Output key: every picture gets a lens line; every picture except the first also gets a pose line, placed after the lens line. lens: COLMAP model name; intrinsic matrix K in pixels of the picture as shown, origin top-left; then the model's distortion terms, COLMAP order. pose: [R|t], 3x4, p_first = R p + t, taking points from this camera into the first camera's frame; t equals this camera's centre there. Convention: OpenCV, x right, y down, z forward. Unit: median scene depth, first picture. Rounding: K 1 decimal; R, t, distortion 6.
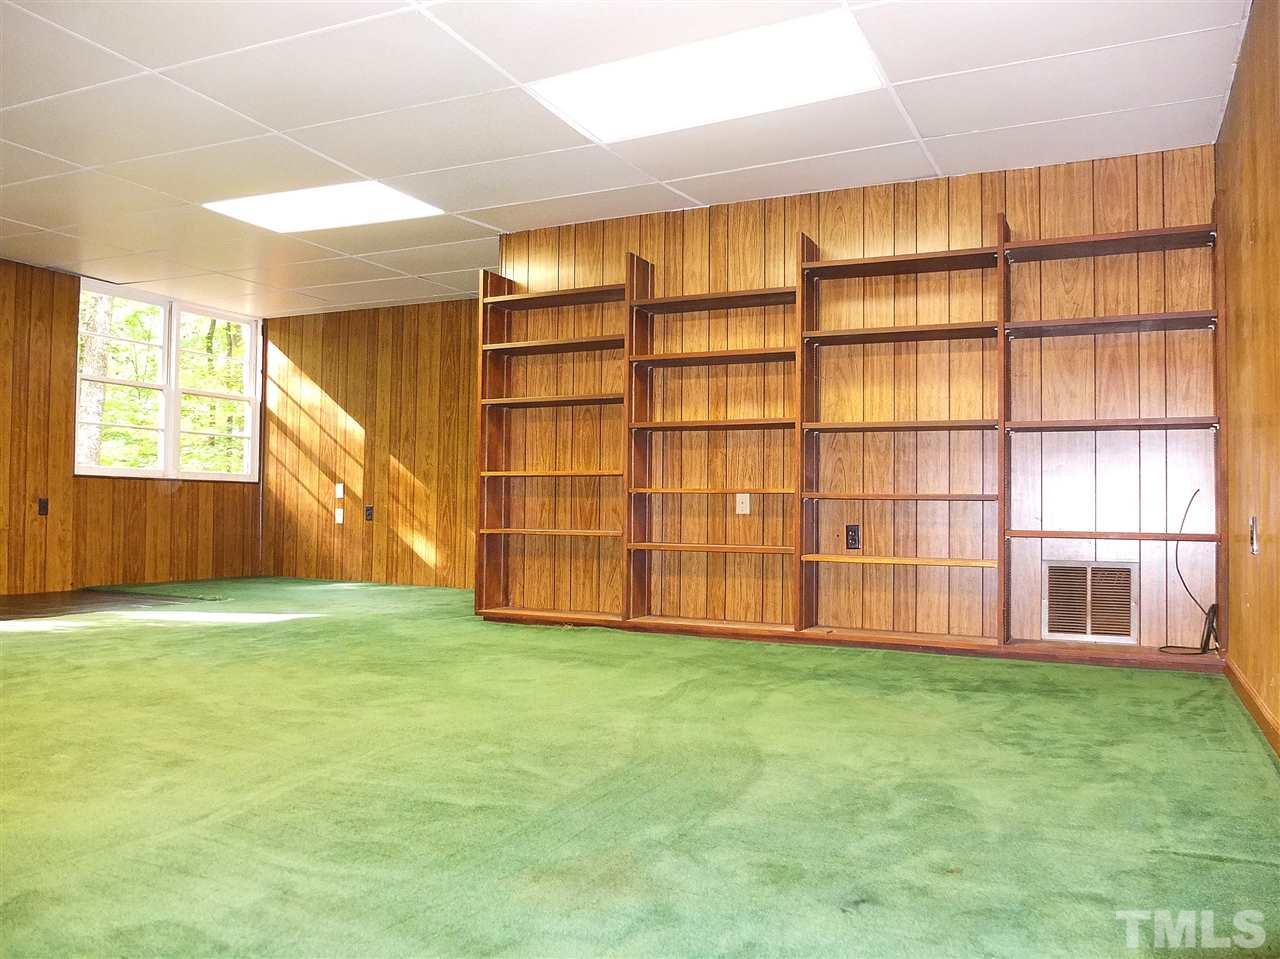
lens RADIAL K [[997.1, 0, 642.5], [0, 997.1, 480.3], [0, 0, 1]] dist [-0.050302, 0.018259]
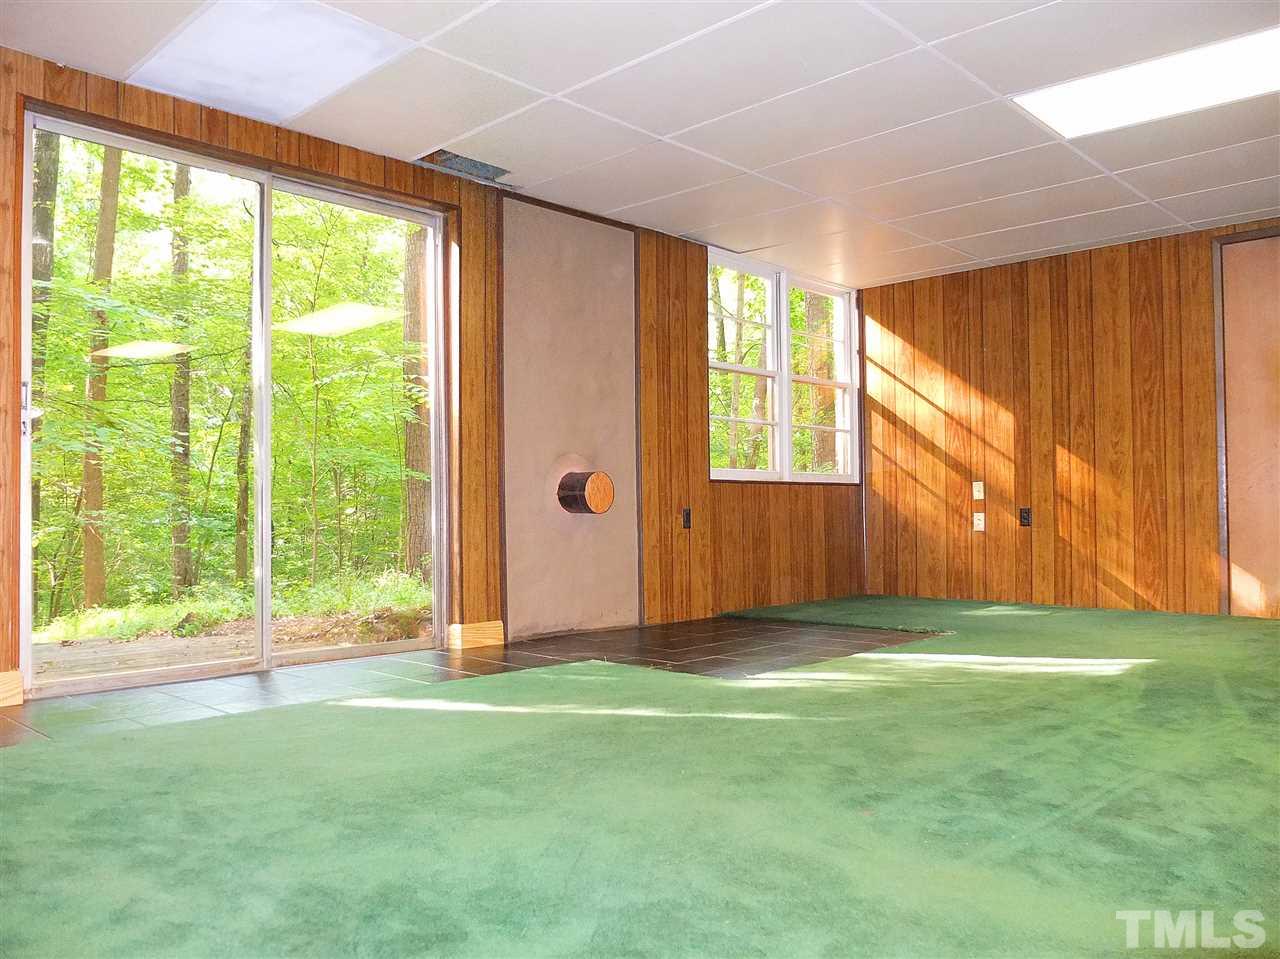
lens RADIAL K [[997.1, 0, 637.4], [0, 997.1, 481.7], [0, 0, 1]] dist [-0.050302, 0.018259]
pose [[0.951985, -0.031860, -0.304481, -0.329031], [0.032157, 0.999475, -0.004043, -0.002355], [0.304450, -0.005943, 0.952510, 0.143672]]
